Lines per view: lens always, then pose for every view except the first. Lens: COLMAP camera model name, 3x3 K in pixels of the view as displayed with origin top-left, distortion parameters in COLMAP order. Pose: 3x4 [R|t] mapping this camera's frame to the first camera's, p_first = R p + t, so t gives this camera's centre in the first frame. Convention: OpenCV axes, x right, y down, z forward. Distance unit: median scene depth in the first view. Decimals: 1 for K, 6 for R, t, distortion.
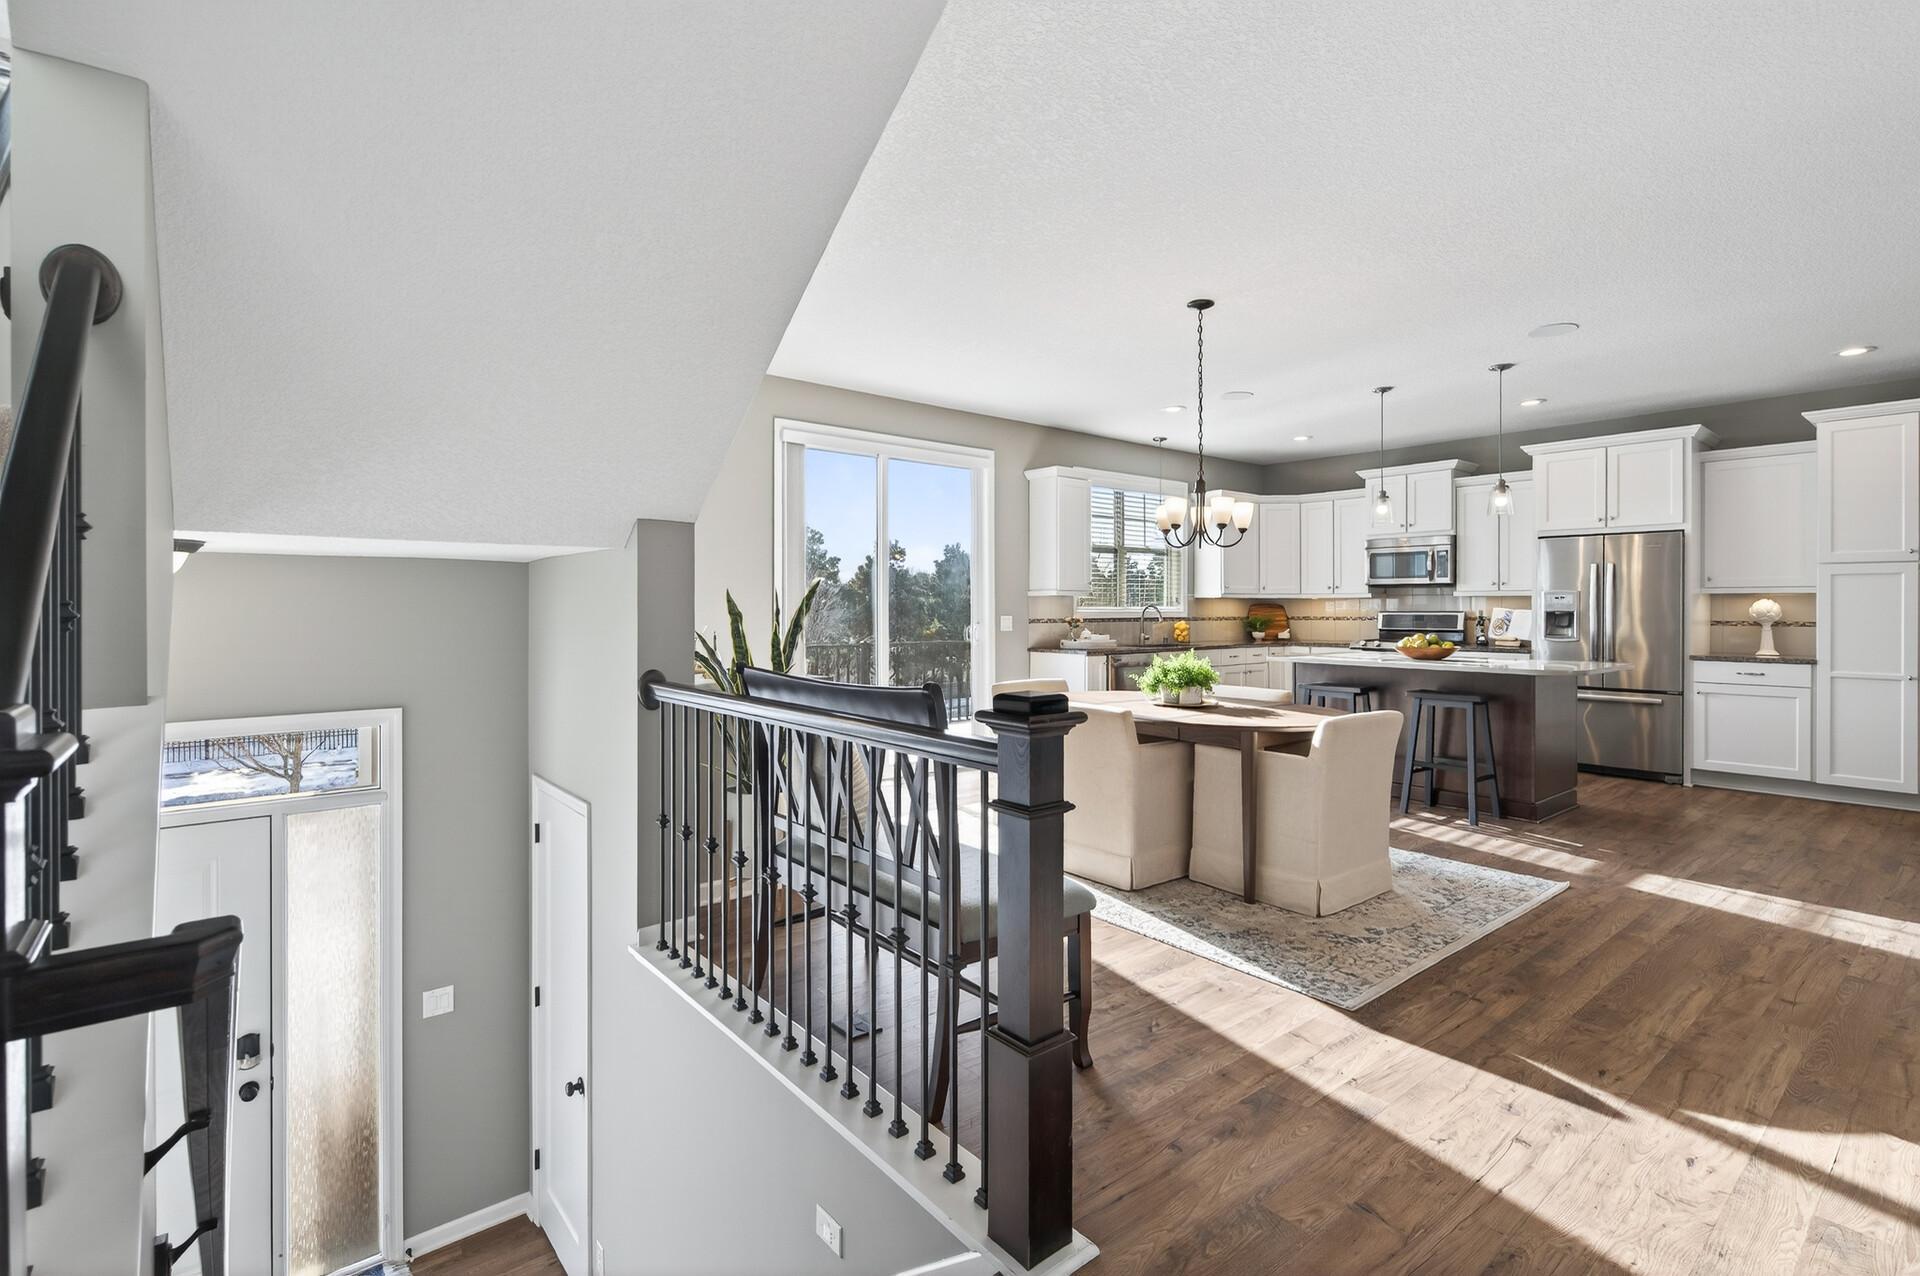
lens RADIAL K [[882.9, 0, 964.0], [0, 882.9, 615.1], [0, 0, 1]] dist [-0.000594, -0.000026]
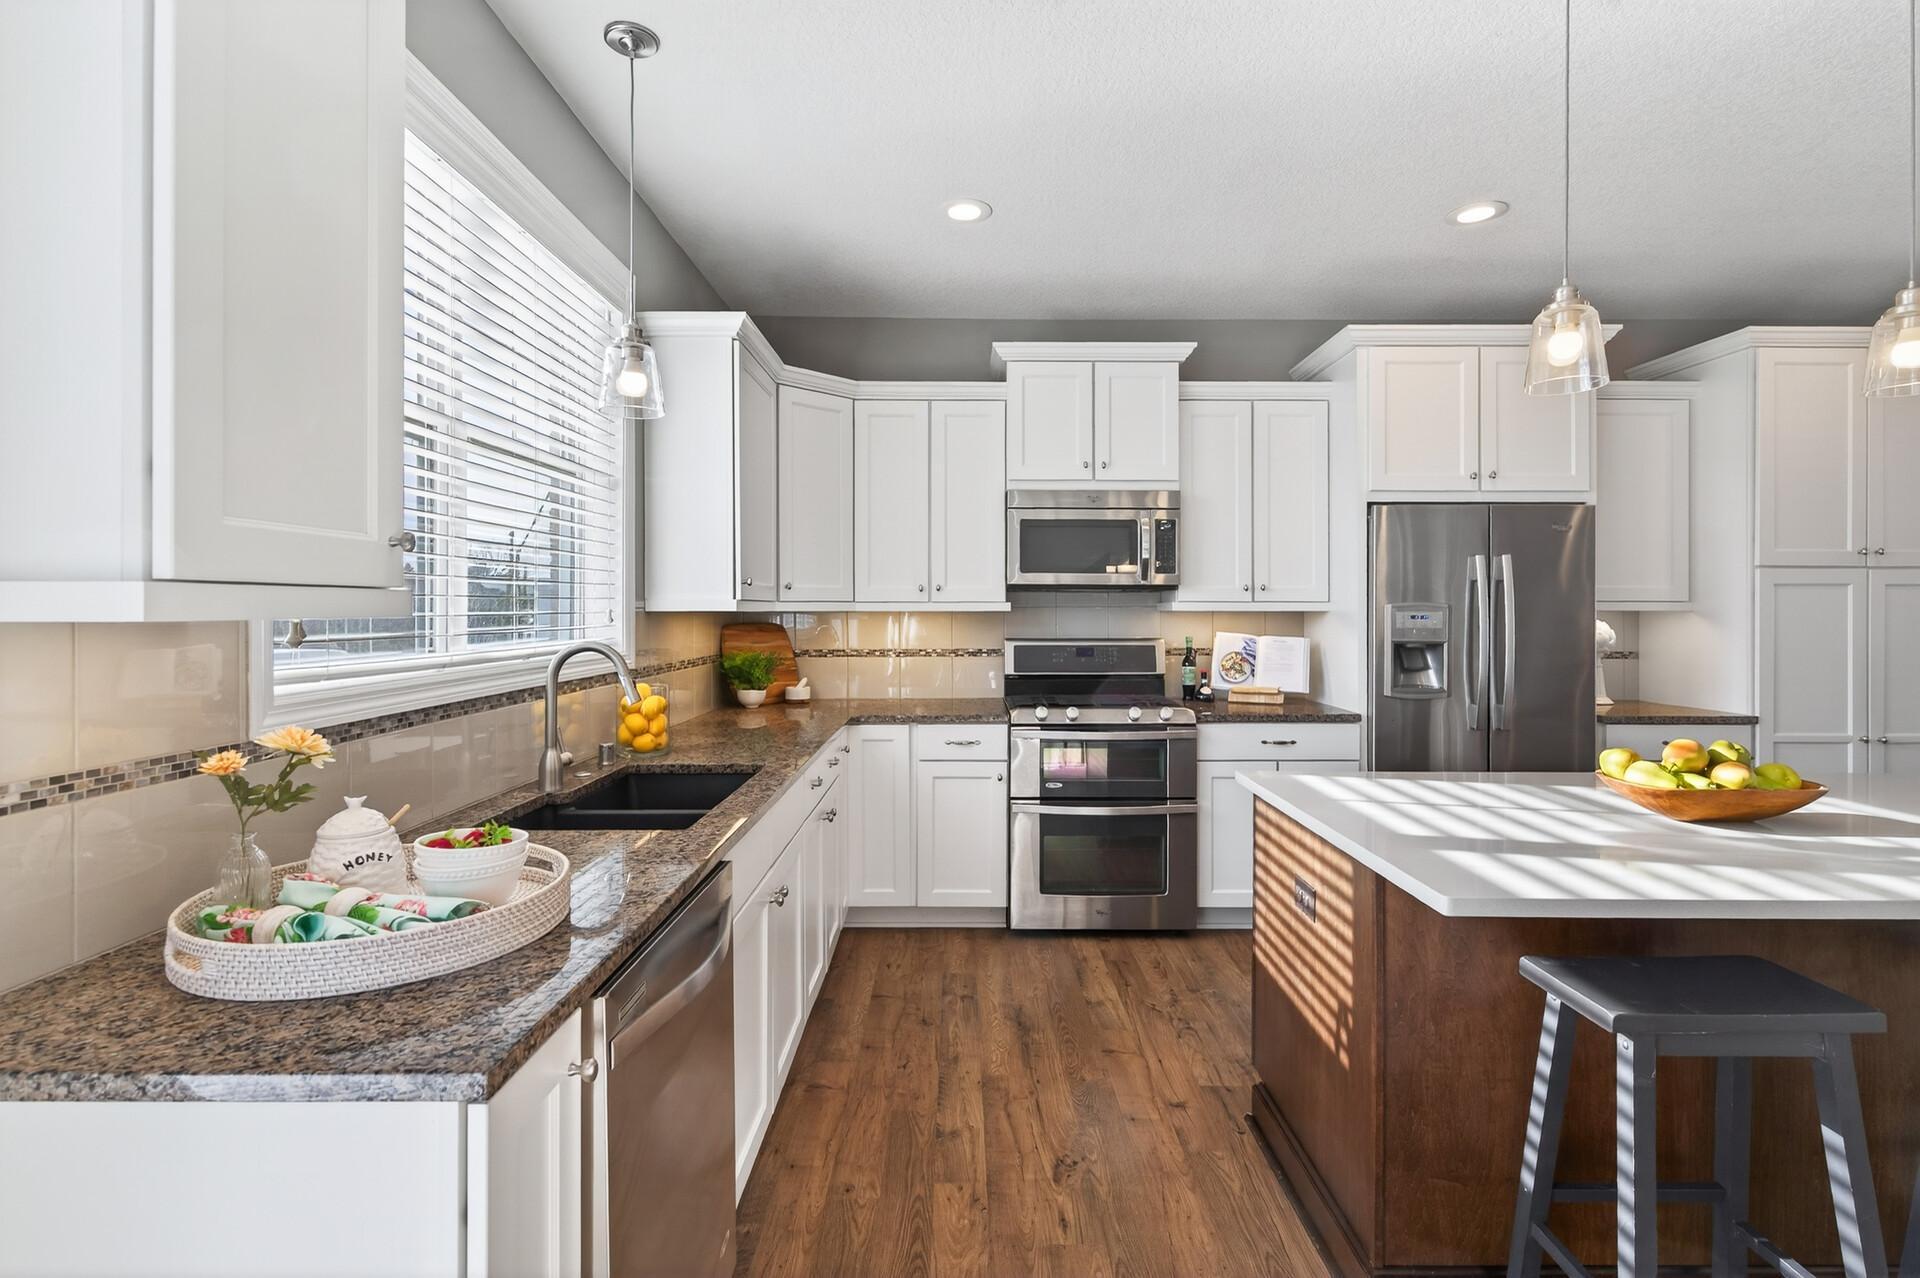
lens RADIAL K [[882.9, 0, 964.0], [0, 882.9, 616.1], [0, 0, 1]] dist [-0.000594, -0.000026]
pose [[0.639503, -0.003725, 0.768780, 0.079068], [0.006871, 0.999976, -0.000871, -0.018749], [-0.768758, 0.005839, 0.639513, 0.766001]]
